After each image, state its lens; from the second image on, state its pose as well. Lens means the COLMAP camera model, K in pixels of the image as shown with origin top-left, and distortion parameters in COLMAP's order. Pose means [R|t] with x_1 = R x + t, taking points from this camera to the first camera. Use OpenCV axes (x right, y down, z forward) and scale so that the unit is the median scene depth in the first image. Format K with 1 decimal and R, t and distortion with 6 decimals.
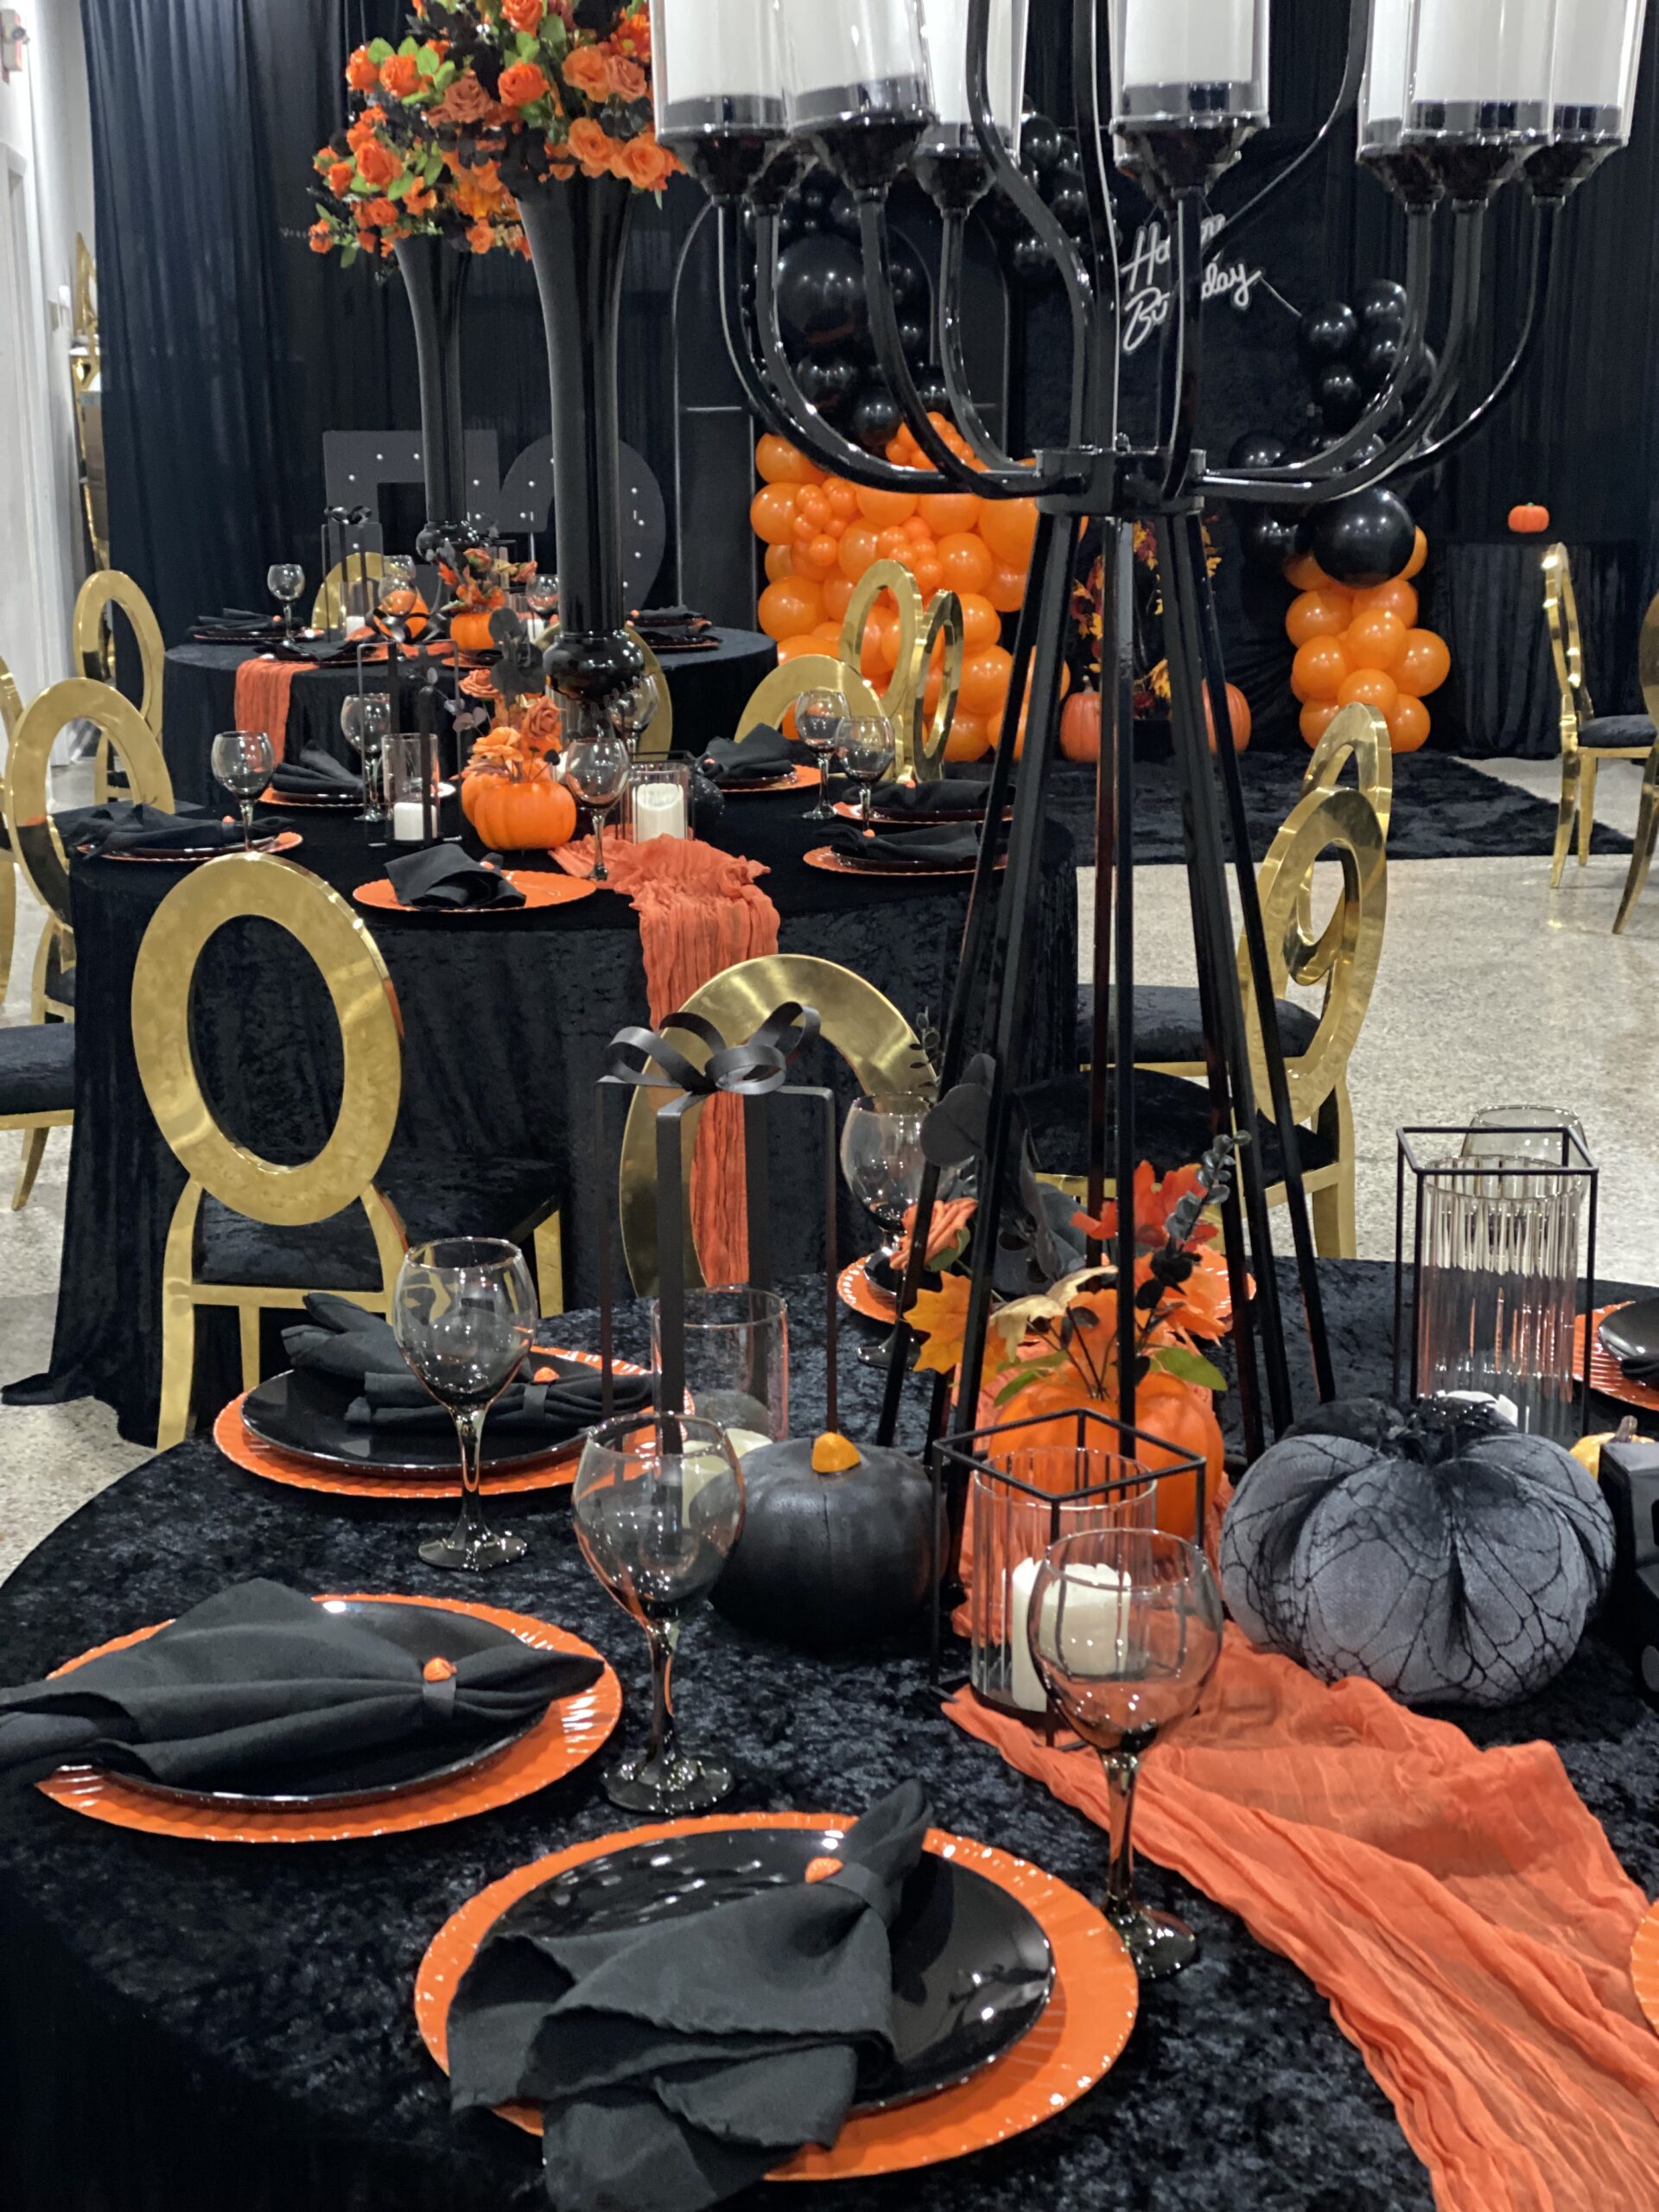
lens RADIAL K [[3347.0, 0, 825.2], [0, 3347.0, 1140.3], [0, 0, 1]] dist [0.143698, -0.120332]
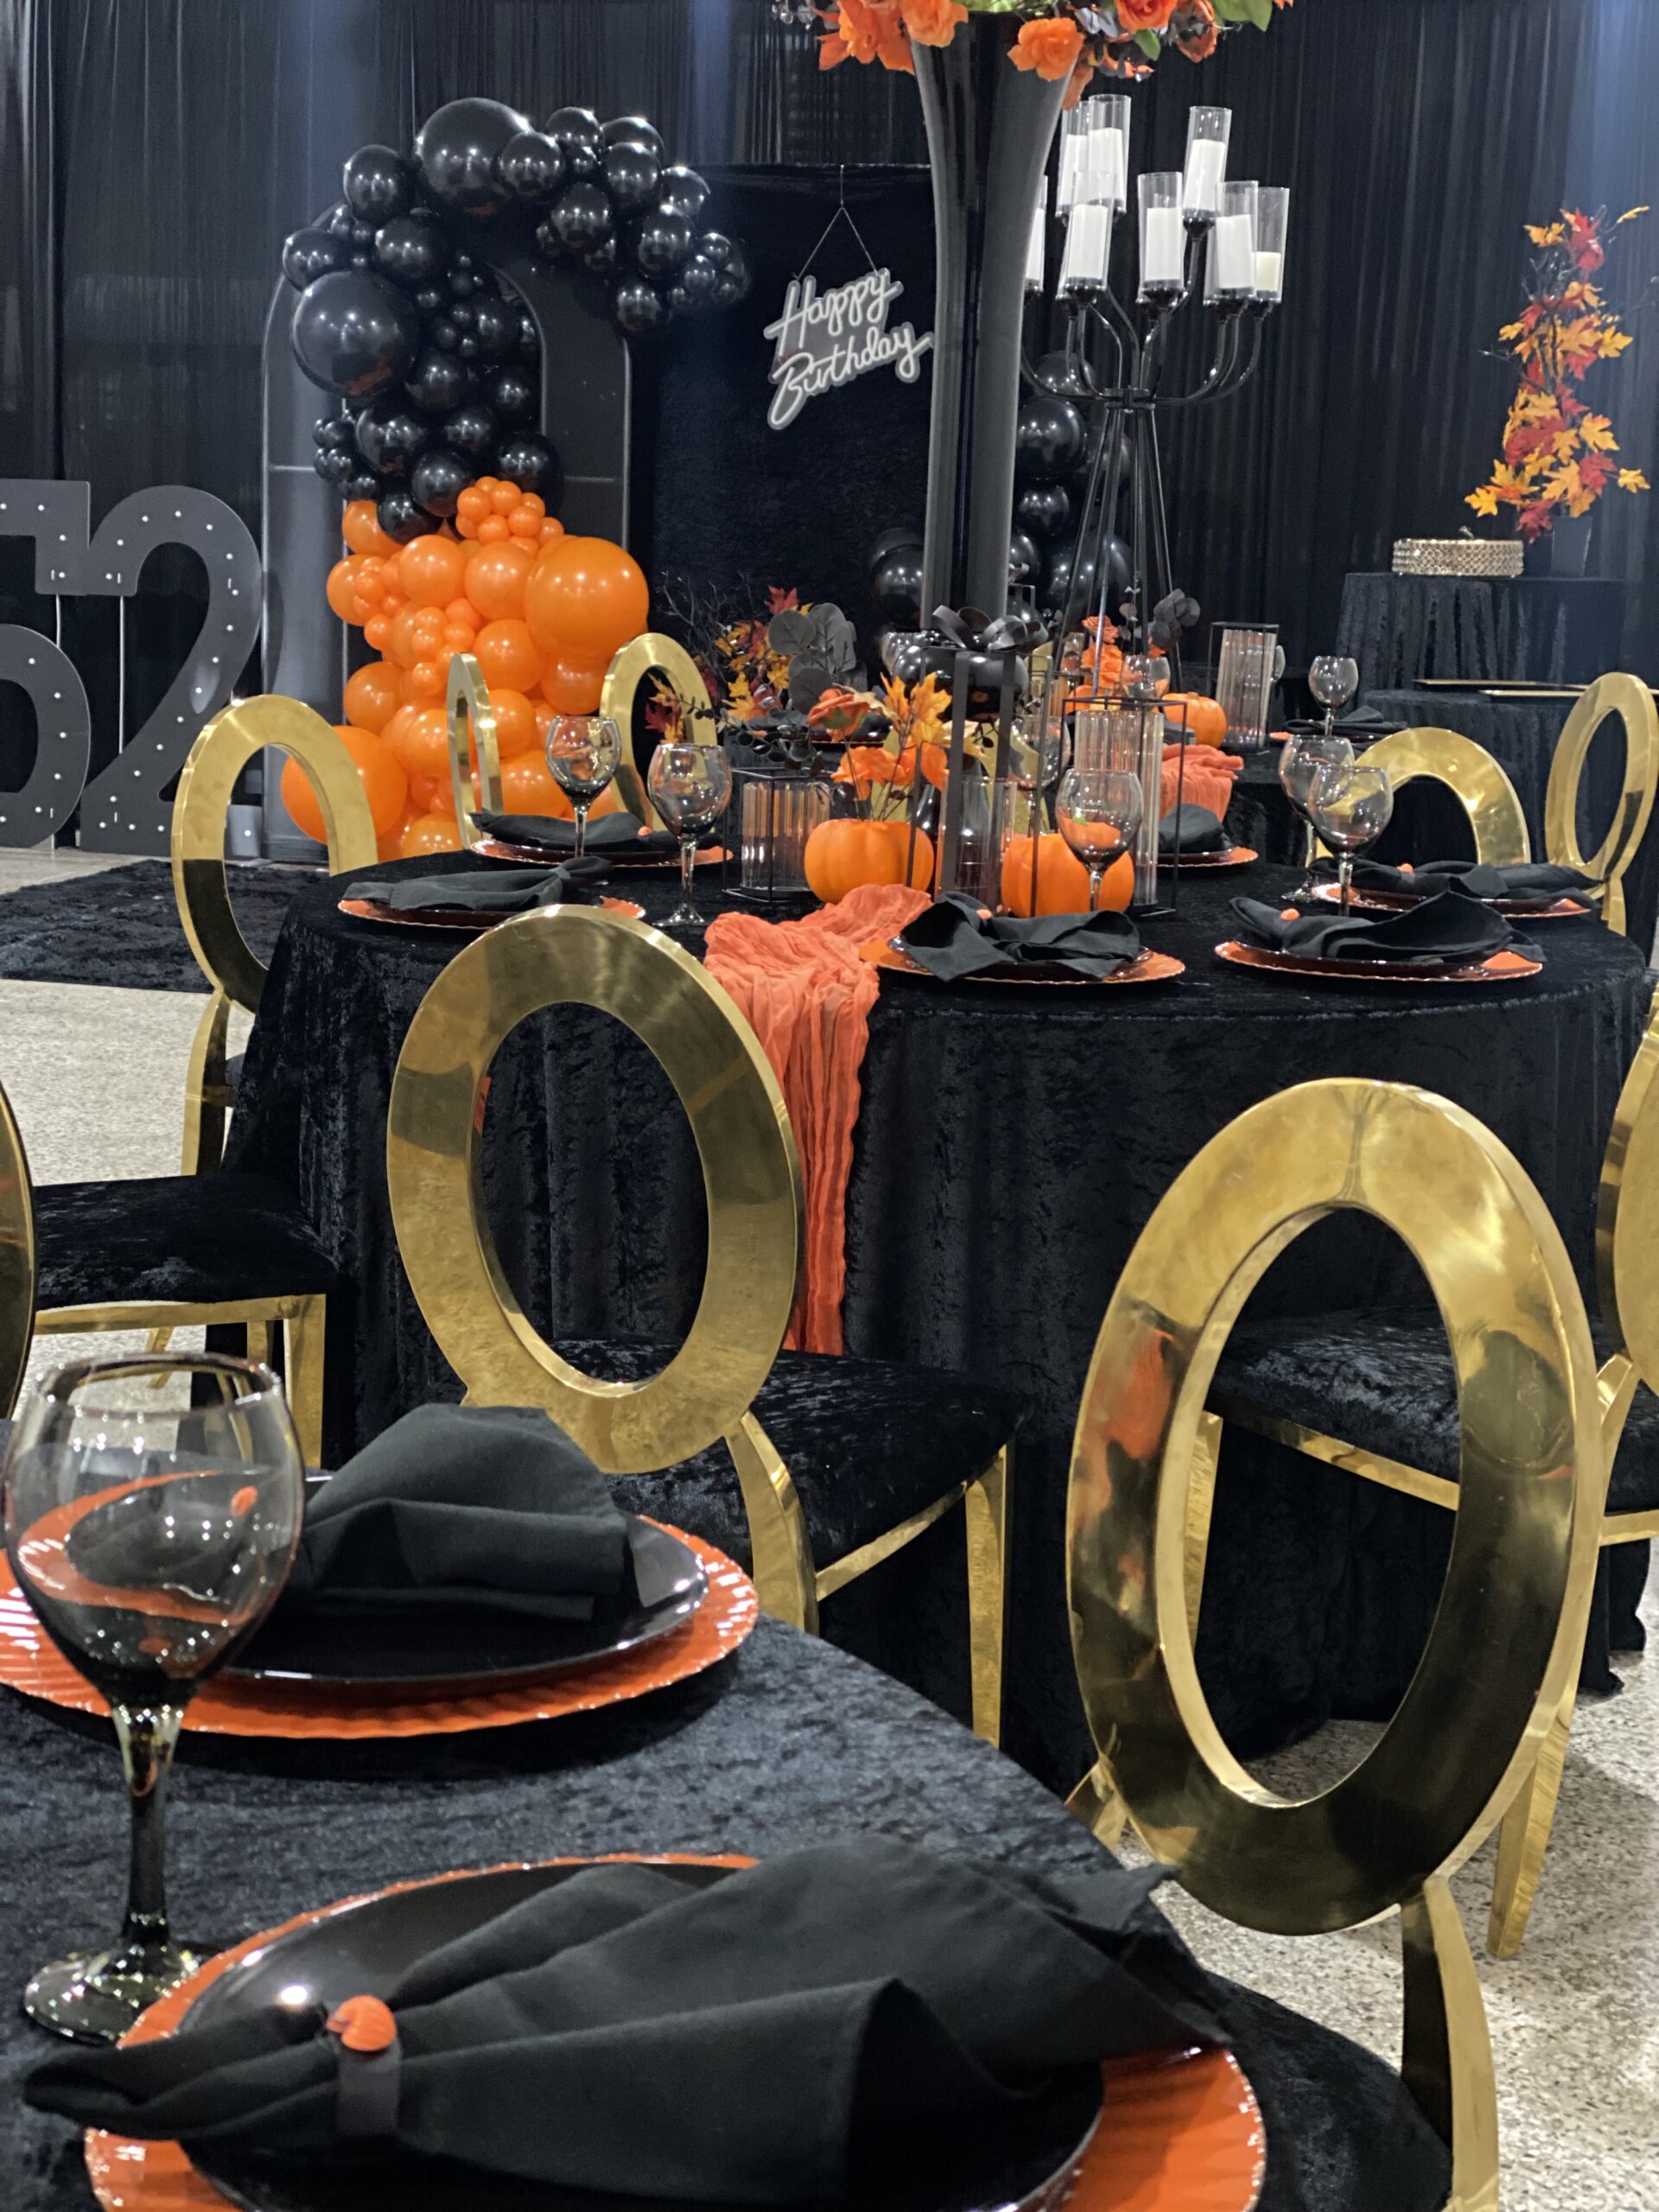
lens RADIAL K [[3328.4, 0, 829.5], [0, 3328.4, 1106.0], [0, 0, 1]] dist [0.147263, -0.199886]
pose [[0.936579, 0.099618, -0.335999, 0.596552], [-0.119420, 0.992088, -0.038740, -0.048026], [0.329481, 0.076408, 0.941065, 0.330779]]
